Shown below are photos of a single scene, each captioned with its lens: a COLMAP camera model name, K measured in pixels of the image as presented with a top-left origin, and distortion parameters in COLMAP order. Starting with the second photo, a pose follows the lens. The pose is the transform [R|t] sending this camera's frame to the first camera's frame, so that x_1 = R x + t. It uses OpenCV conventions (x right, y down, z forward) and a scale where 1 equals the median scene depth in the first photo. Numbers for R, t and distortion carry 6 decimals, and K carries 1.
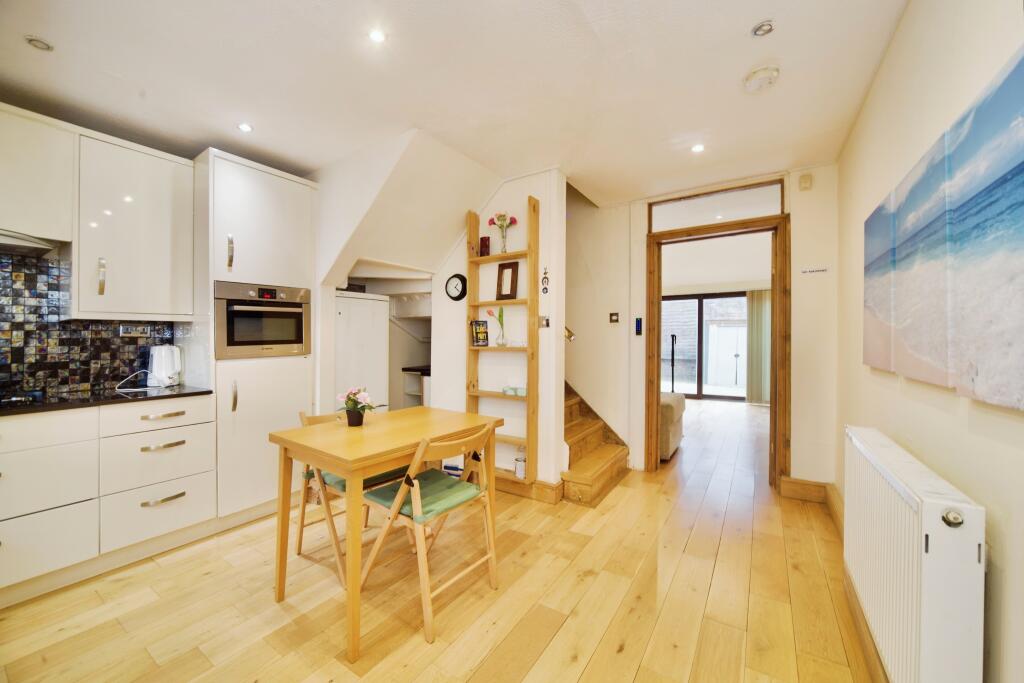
lens RADIAL K [[395.0, 0, 487.8], [0, 395.0, 337.6], [0, 0, 1]] dist [-0.012069, -0.000129]
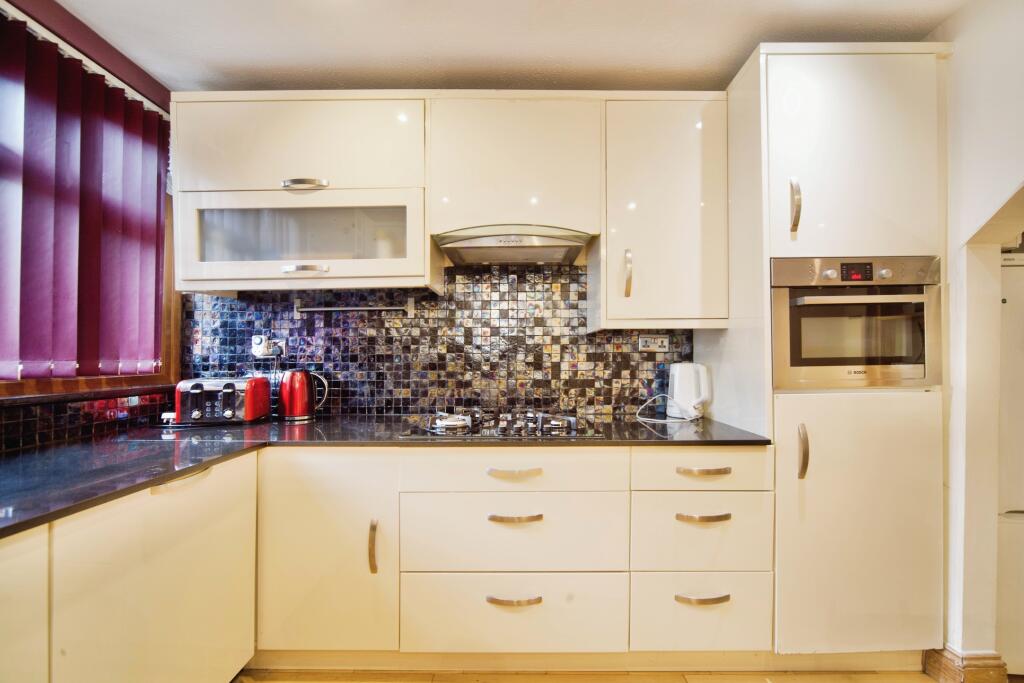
lens RADIAL K [[411.7, 0, 512.0], [0, 411.7, 341.5], [0, 0, 1]] dist [0.000095, 0.000032]
pose [[0.562900, -0.023643, -0.826187, -0.398234], [-0.002860, 0.999529, -0.030551, 0.004625], [0.826520, 0.019560, 0.562567, 0.312011]]
